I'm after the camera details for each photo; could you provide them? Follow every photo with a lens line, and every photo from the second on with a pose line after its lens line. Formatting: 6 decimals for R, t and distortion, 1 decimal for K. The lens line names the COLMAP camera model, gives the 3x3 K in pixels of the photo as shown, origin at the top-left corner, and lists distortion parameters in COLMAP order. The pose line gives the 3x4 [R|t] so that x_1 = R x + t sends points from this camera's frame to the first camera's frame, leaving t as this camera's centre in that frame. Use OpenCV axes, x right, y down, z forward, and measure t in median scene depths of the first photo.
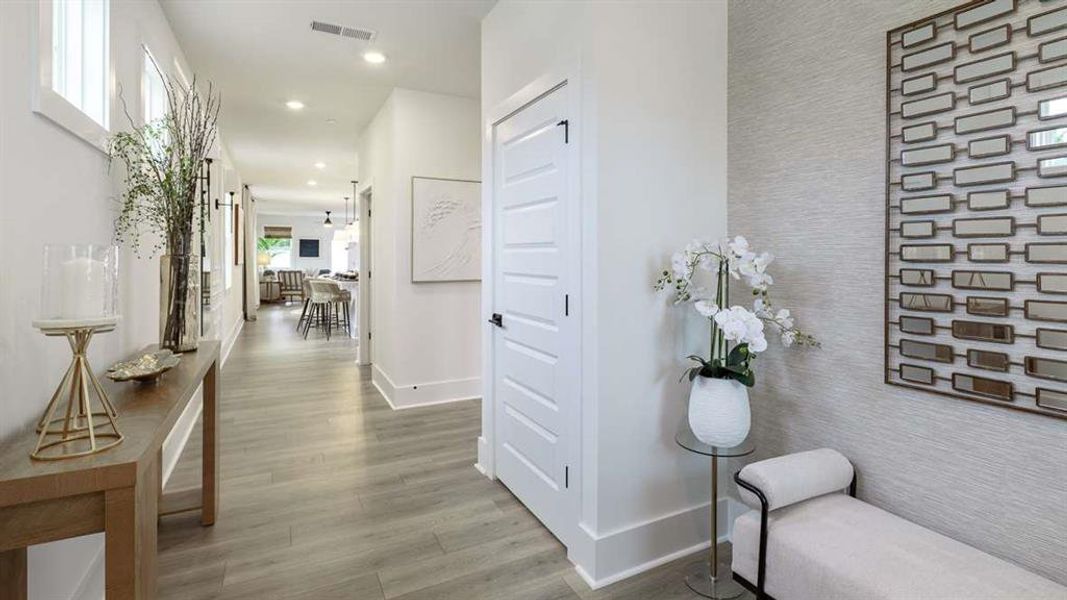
lens RADIAL K [[458.5, 0, 526.7], [0, 458.5, 262.5], [0, 0, 1]] dist [0.004286, -0.001959]
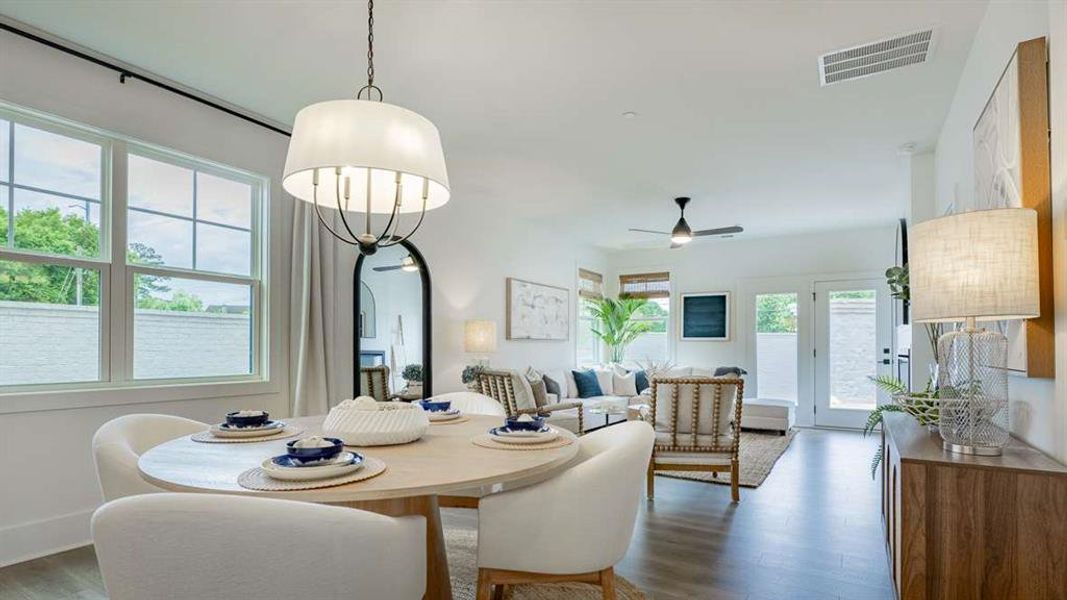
lens RADIAL K [[538.1, 0, 559.1], [0, 538.1, 339.5], [0, 0, 1]] dist [-0.017416, 0.000026]
pose [[0.548836, -0.020954, -0.835668, -0.177798], [-0.002205, 0.999646, -0.026513, 0.003933], [0.835927, 0.016394, 0.548595, 0.813674]]
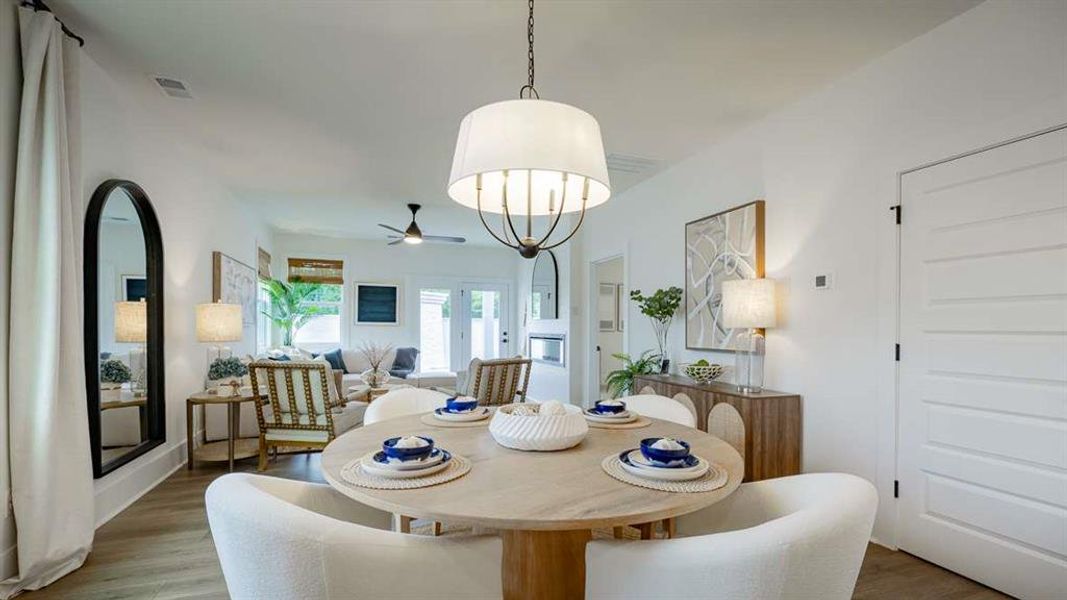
lens RADIAL K [[458.5, 0, 539.6], [0, 458.5, 335.9], [0, 0, 1]] dist [0.004286, -0.001959]
pose [[0.989852, -0.001148, -0.142099, -0.308935], [0.001965, 0.999982, 0.005610, 0.000096], [0.142090, -0.005832, 0.989837, 0.714404]]
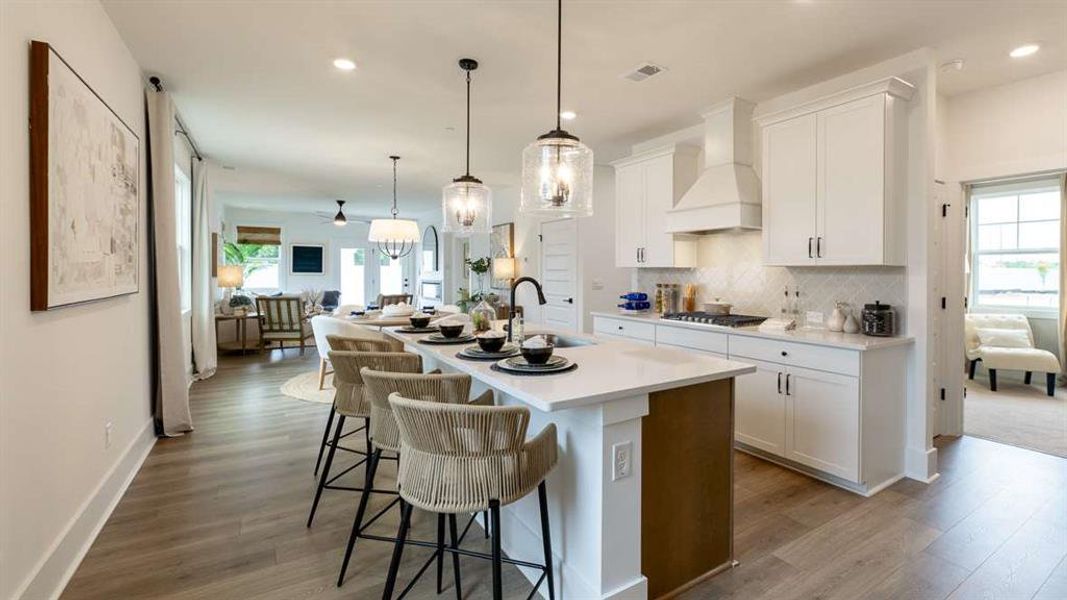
lens RADIAL K [[458.5, 0, 561.2], [0, 458.5, 275.2], [0, 0, 1]] dist [0.004286, -0.001959]
pose [[0.996975, -0.006923, 0.077411, -0.206176], [0.007213, 0.999968, -0.003467, -0.004278], [-0.077384, 0.004015, 0.996993, 0.397563]]
